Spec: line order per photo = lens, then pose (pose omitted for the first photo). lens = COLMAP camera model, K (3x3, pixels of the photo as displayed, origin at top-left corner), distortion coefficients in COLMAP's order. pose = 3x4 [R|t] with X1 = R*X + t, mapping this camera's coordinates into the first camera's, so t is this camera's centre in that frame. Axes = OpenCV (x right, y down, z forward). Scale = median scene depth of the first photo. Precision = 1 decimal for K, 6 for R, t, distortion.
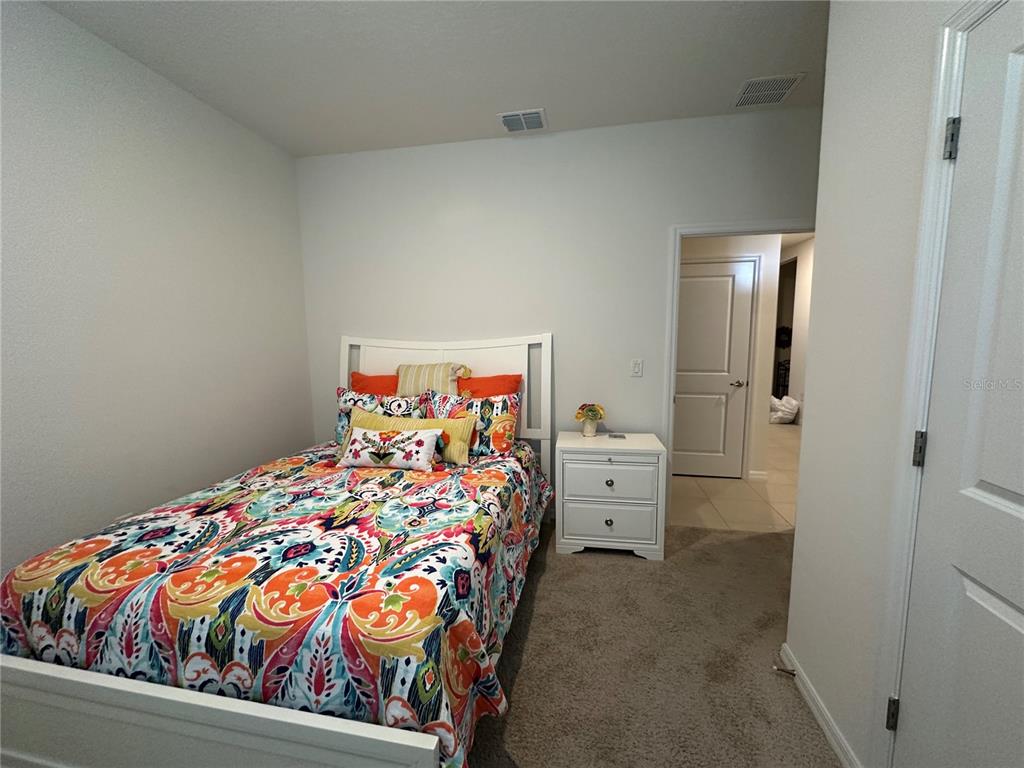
lens RADIAL K [[408.1, 0, 514.0], [0, 408.1, 383.4], [0, 0, 1]] dist [0.003629, 0.000246]
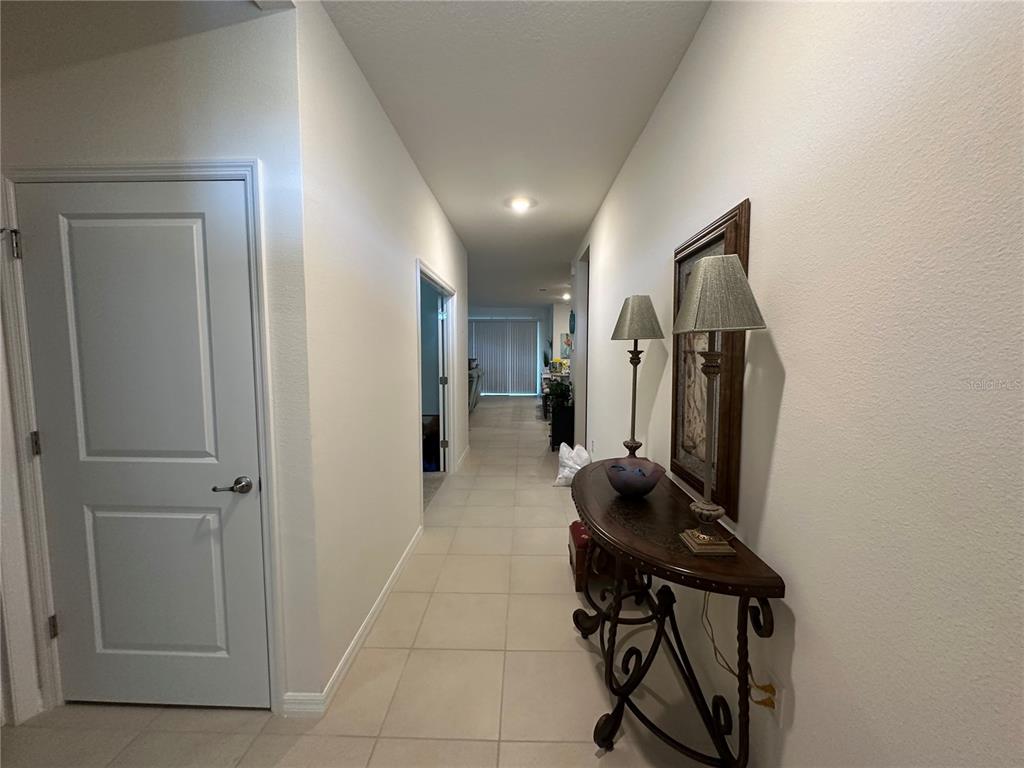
lens RADIAL K [[408.1, 0, 512.2], [0, 408.1, 384.7], [0, 0, 1]] dist [0.003629, 0.000246]
pose [[0.986527, -0.000843, 0.163598, 0.739701], [0.006238, 0.999453, -0.032463, -0.082597], [-0.163481, 0.033046, 0.985993, 0.548038]]
